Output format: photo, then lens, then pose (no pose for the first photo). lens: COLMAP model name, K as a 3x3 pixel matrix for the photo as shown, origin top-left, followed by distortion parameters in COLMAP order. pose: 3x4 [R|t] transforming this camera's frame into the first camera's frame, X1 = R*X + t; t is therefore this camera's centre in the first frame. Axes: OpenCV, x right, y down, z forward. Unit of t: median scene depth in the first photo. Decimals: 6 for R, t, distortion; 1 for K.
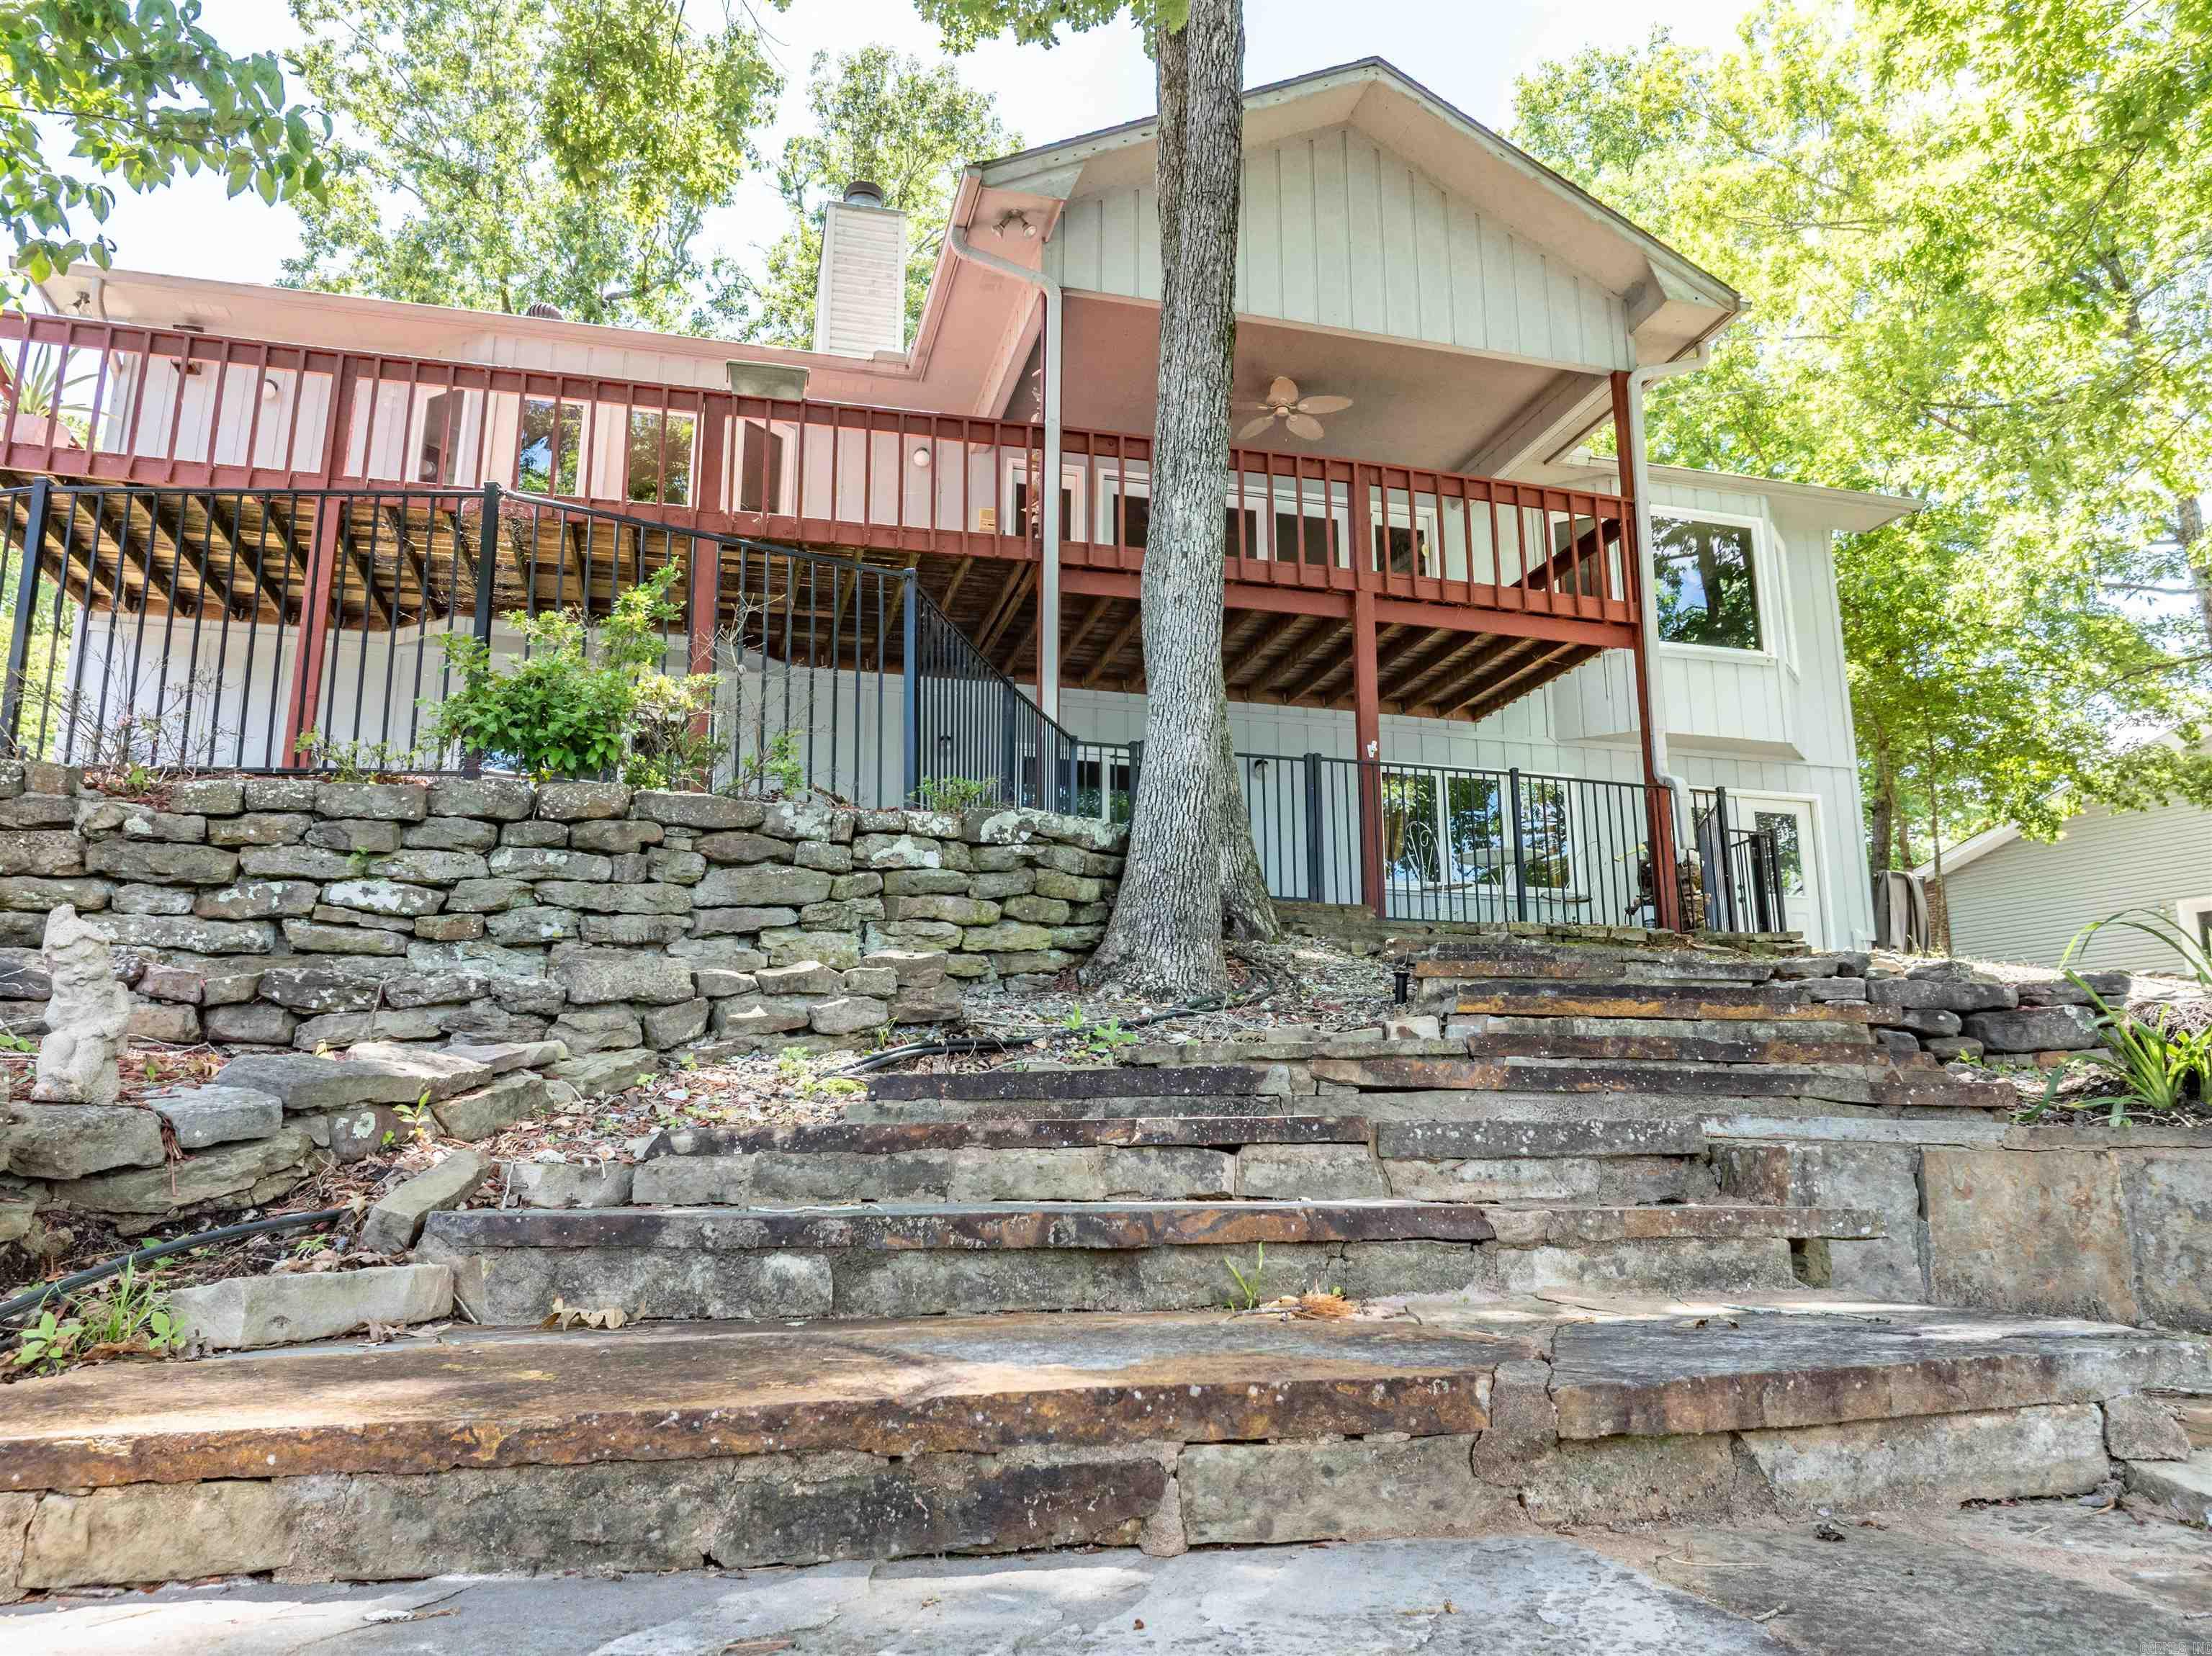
lens RADIAL K [[1561.0, 0, 1106.0], [0, 1561.0, 828.0], [0, 0, 1]] dist [-0.043290, 0.004142]
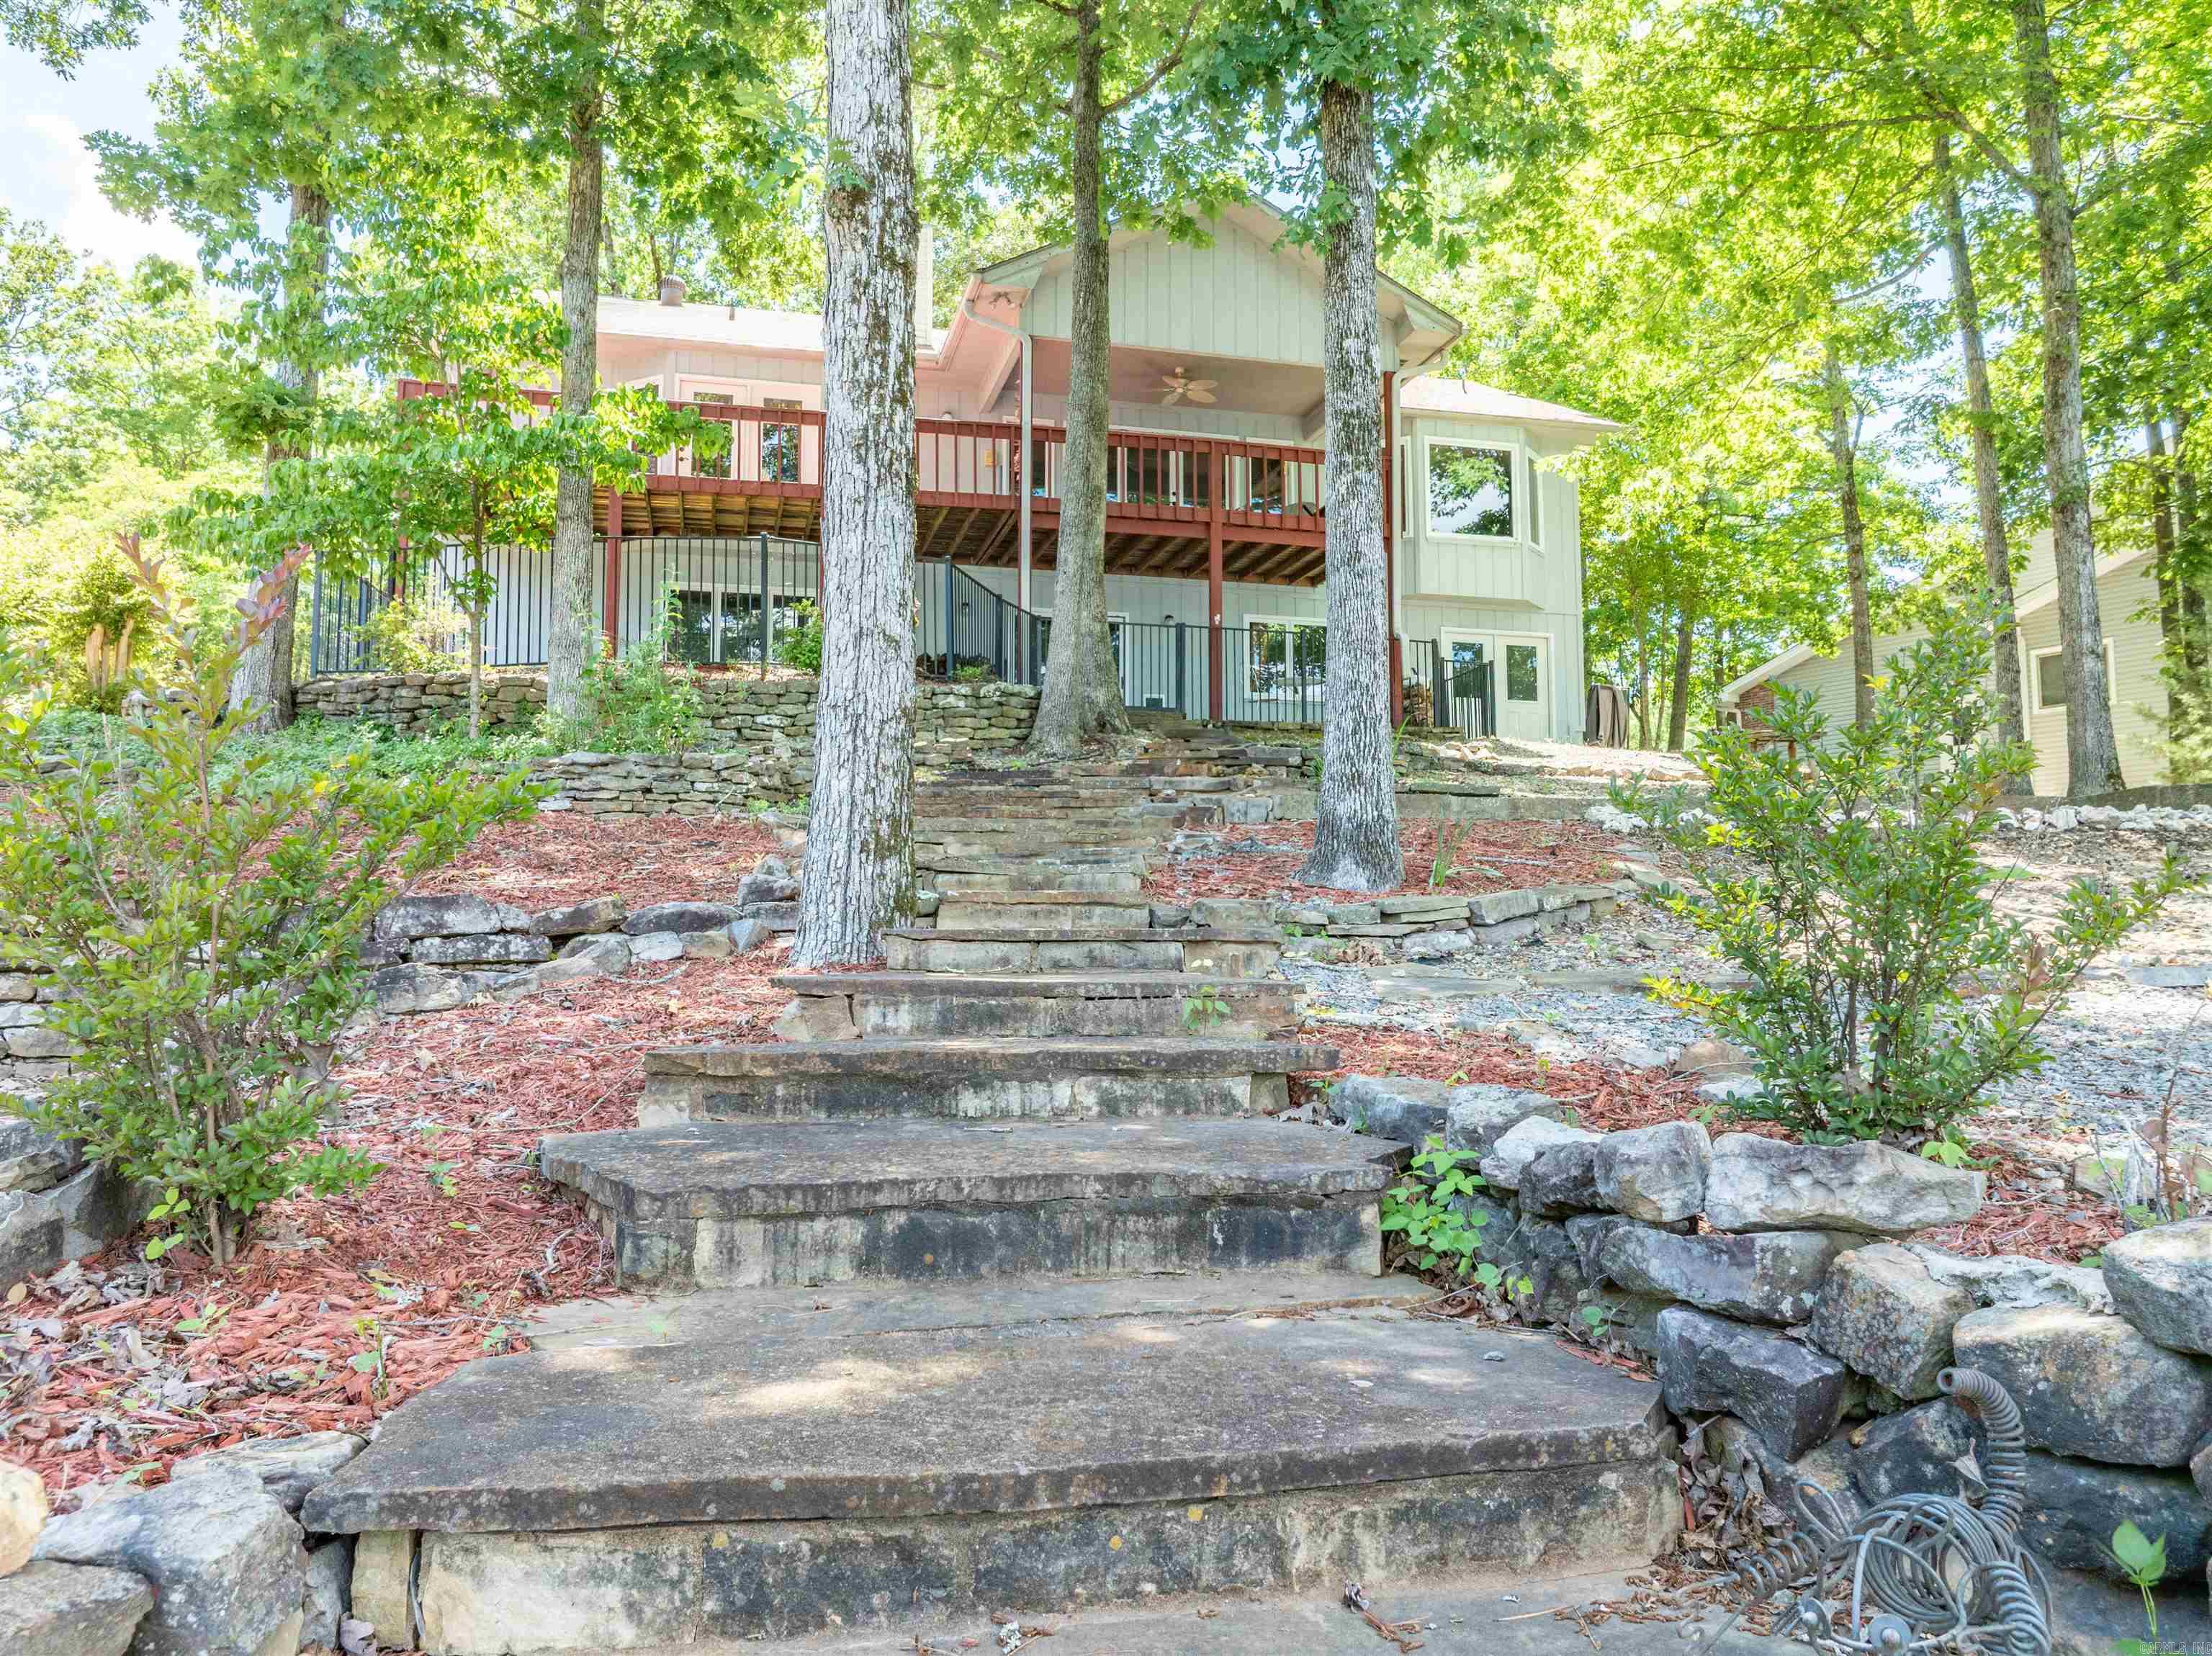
lens RADIAL K [[1561.0, 0, 1106.0], [0, 1561.0, 828.0], [0, 0, 1]] dist [-0.043290, 0.004142]
pose [[0.999923, 0.000724, -0.012408, 0.081203], [0.000967, 0.990735, 0.135809, -0.063985], [0.012391, -0.135811, 0.990657, -0.805406]]
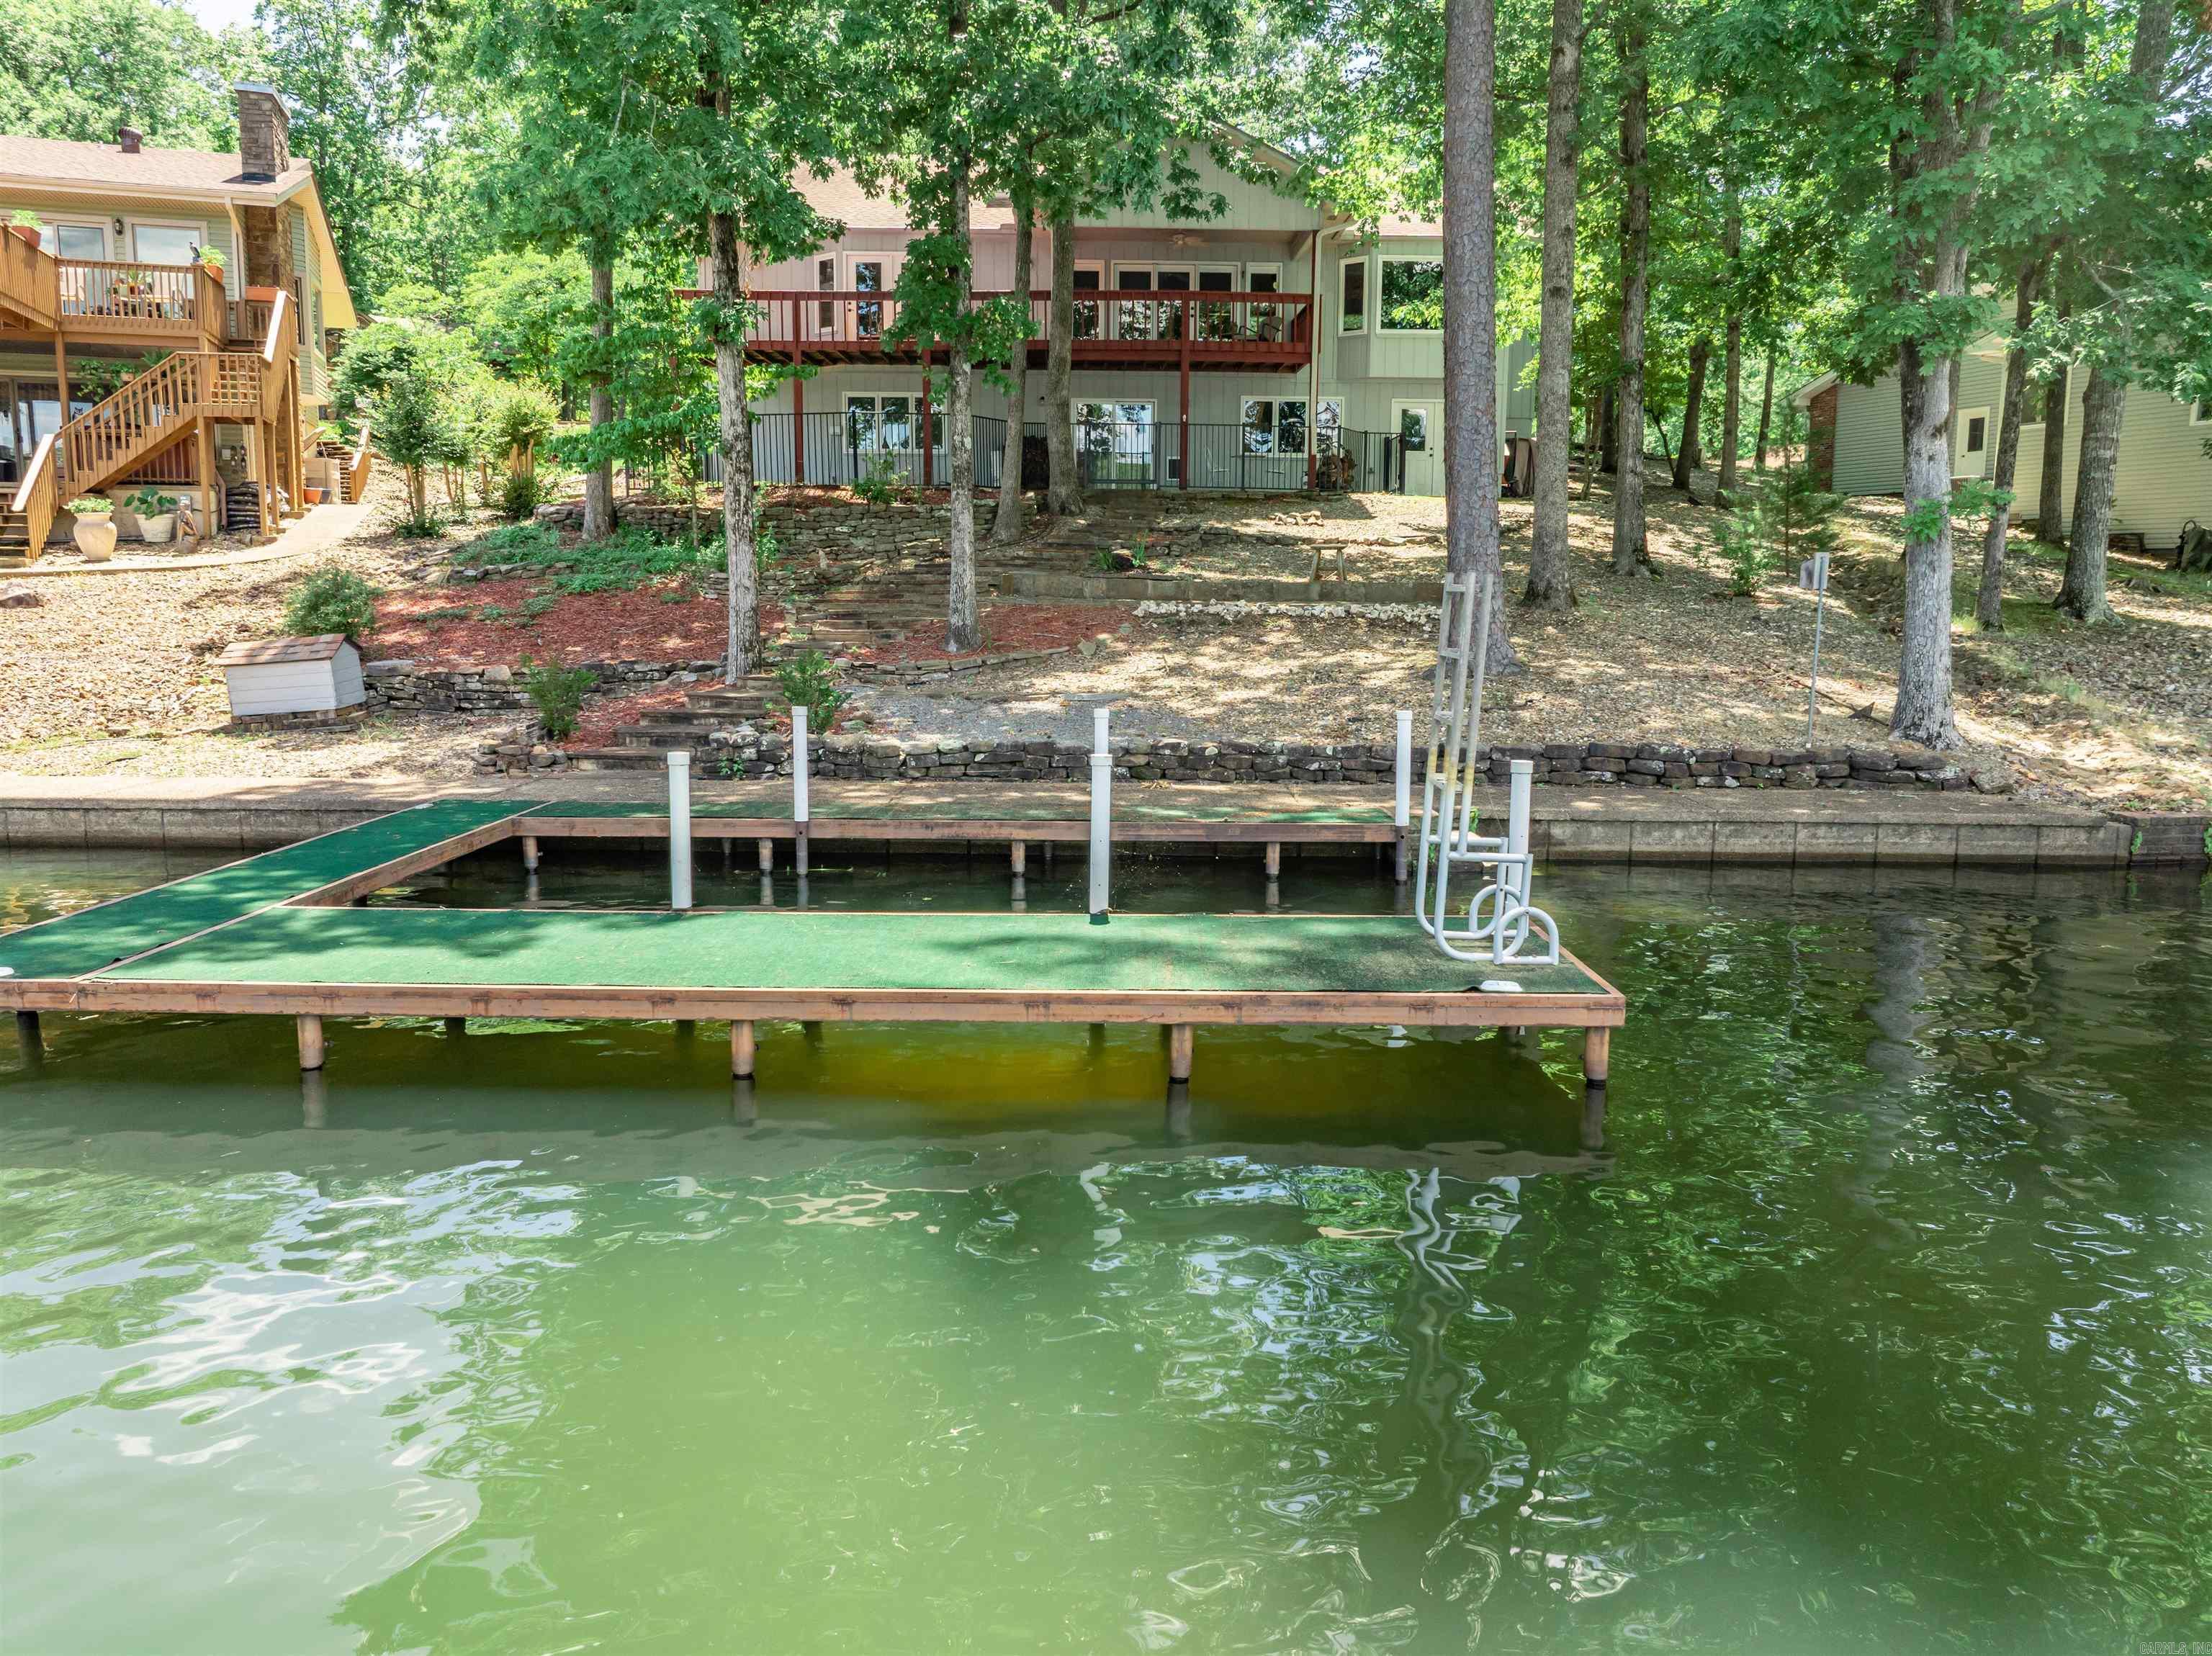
lens RADIAL K [[1561.0, 0, 1106.0], [0, 1561.0, 828.0], [0, 0, 1]] dist [-0.043290, 0.004142]
pose [[0.972196, 0.041349, -0.230490, 0.746715], [0.044319, 0.934007, 0.354494, -0.375727], [0.229937, -0.354853, 0.906205, -1.775624]]
